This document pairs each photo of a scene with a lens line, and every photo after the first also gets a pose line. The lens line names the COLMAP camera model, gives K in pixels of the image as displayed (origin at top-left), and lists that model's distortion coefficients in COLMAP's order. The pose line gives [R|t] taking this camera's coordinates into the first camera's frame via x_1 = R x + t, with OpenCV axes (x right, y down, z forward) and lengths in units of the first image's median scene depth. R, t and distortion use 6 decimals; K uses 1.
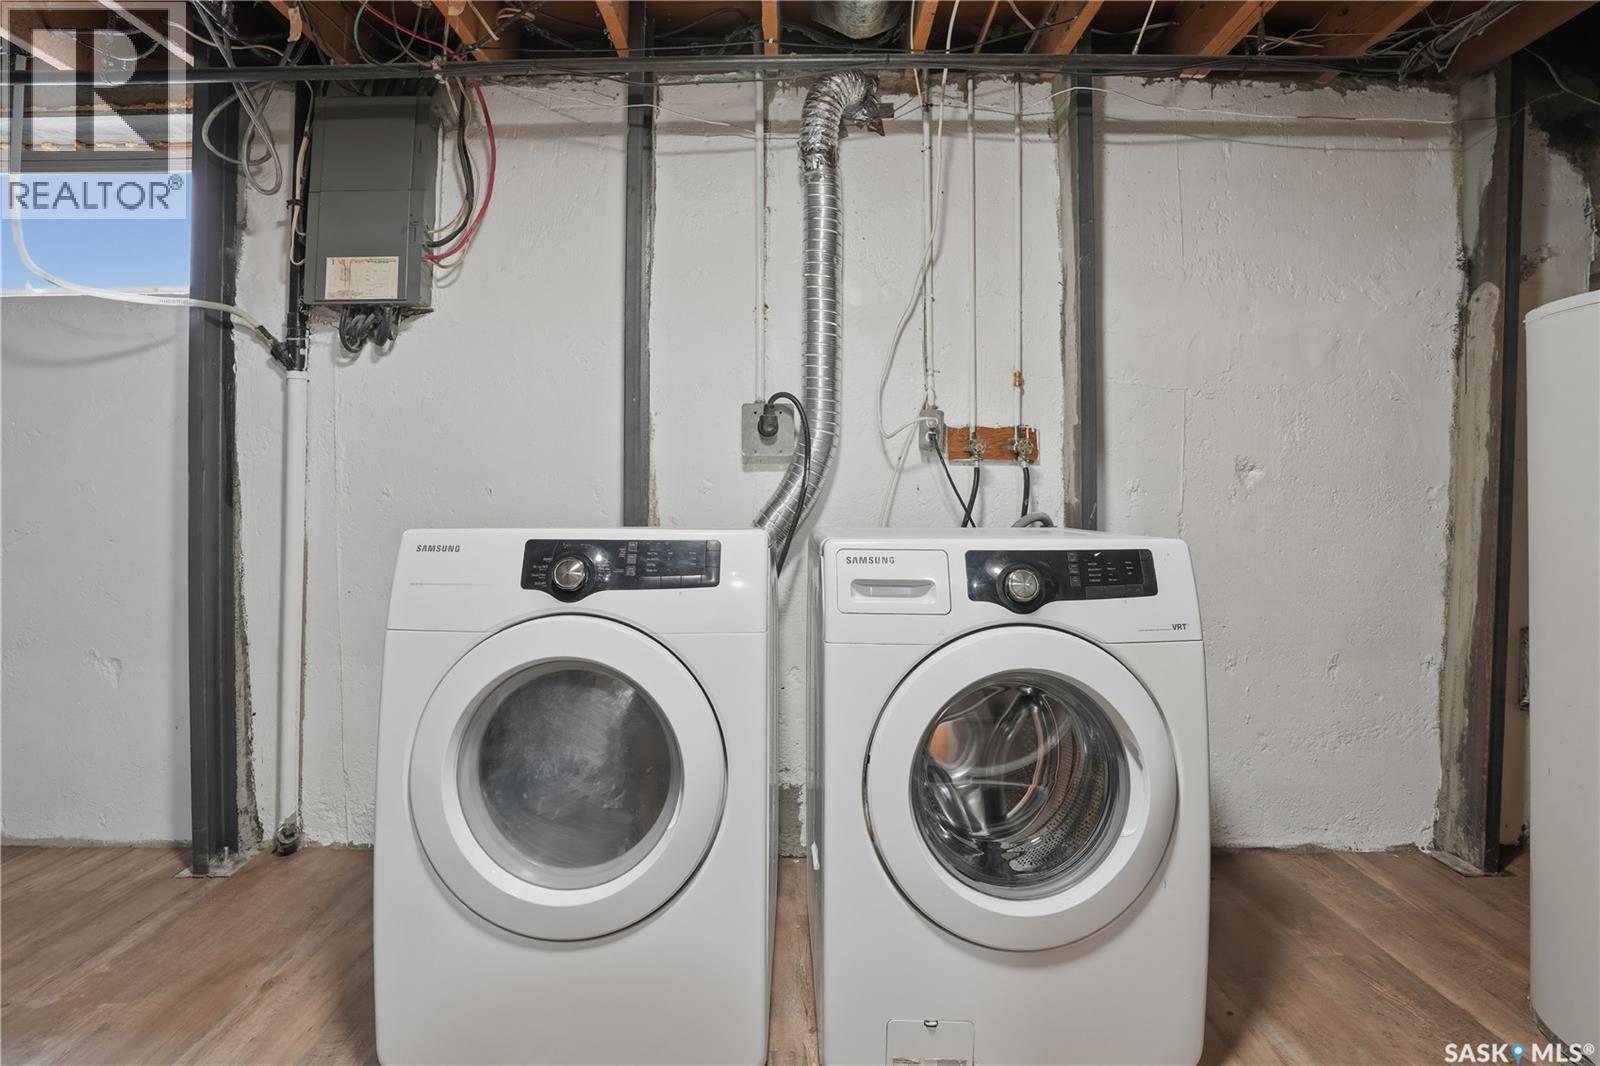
lens RADIAL K [[774.3, 0, 809.0], [0, 774.3, 527.6], [0, 0, 1]] dist [-0.049657, 0.024323]
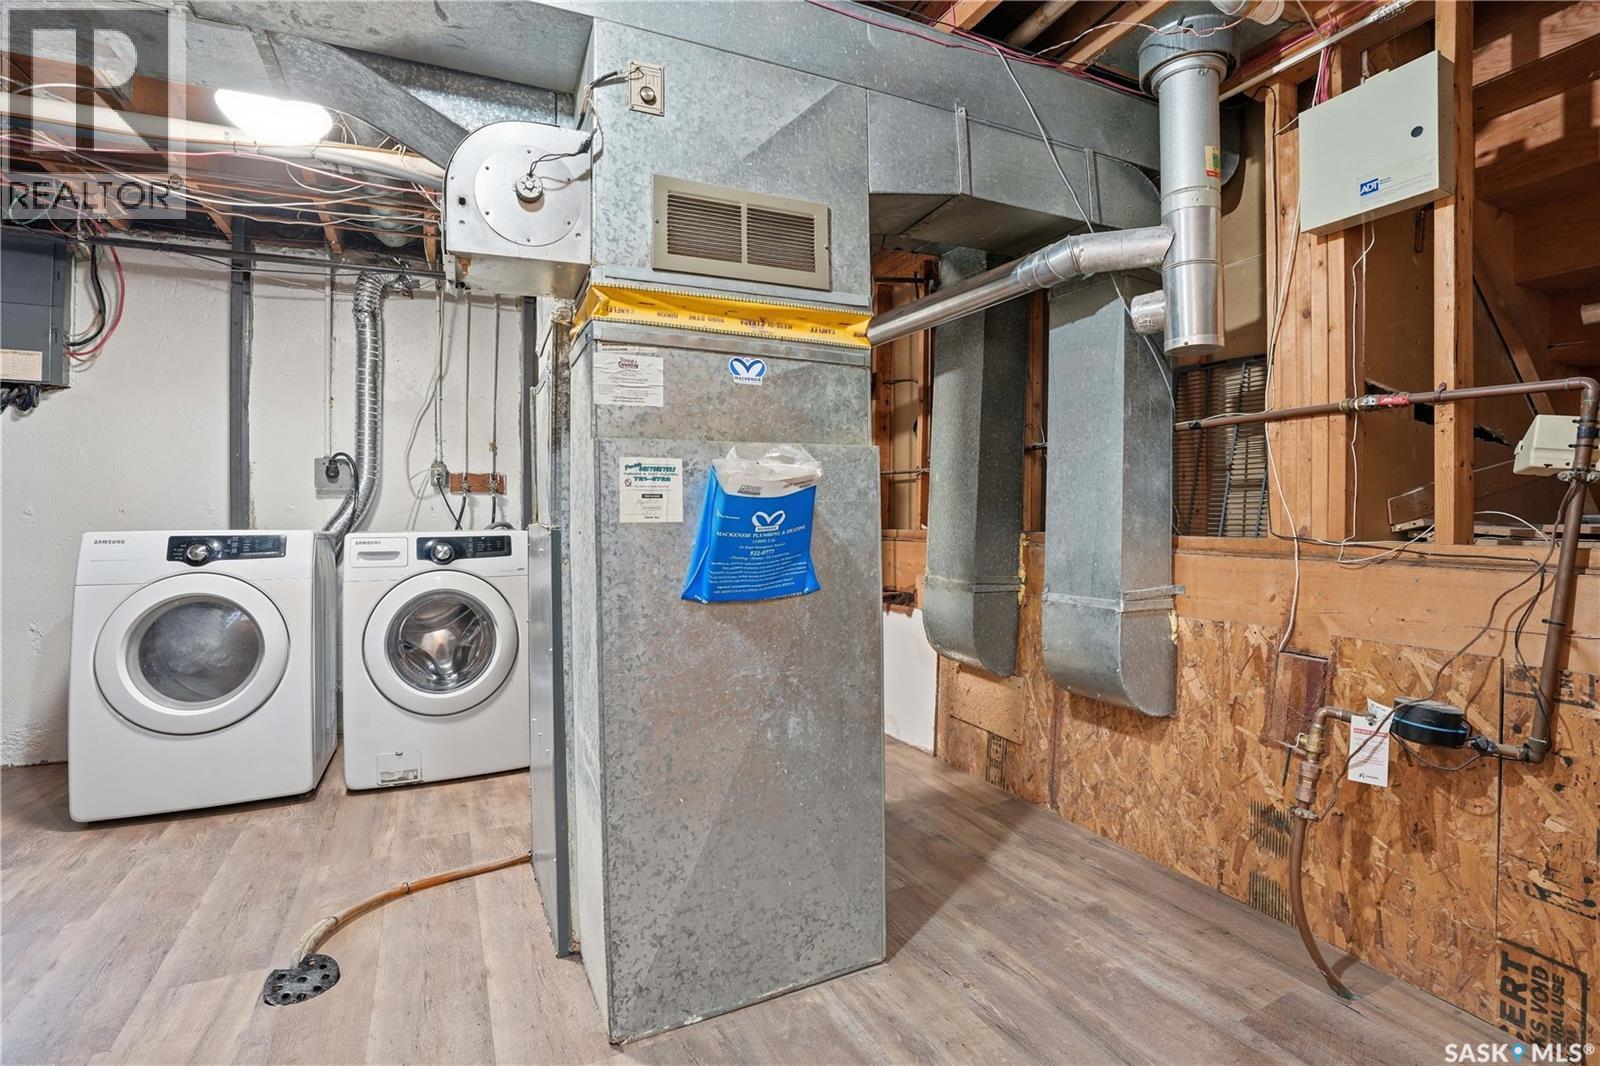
lens RADIAL K [[774.3, 0, 809.0], [0, 774.3, 527.6], [0, 0, 1]] dist [-0.049657, 0.024323]
pose [[0.915039, -0.012821, 0.403162, 0.227295], [0.023143, 0.999517, -0.020741, 0.048039], [-0.402702, 0.028309, 0.914893, -0.935454]]
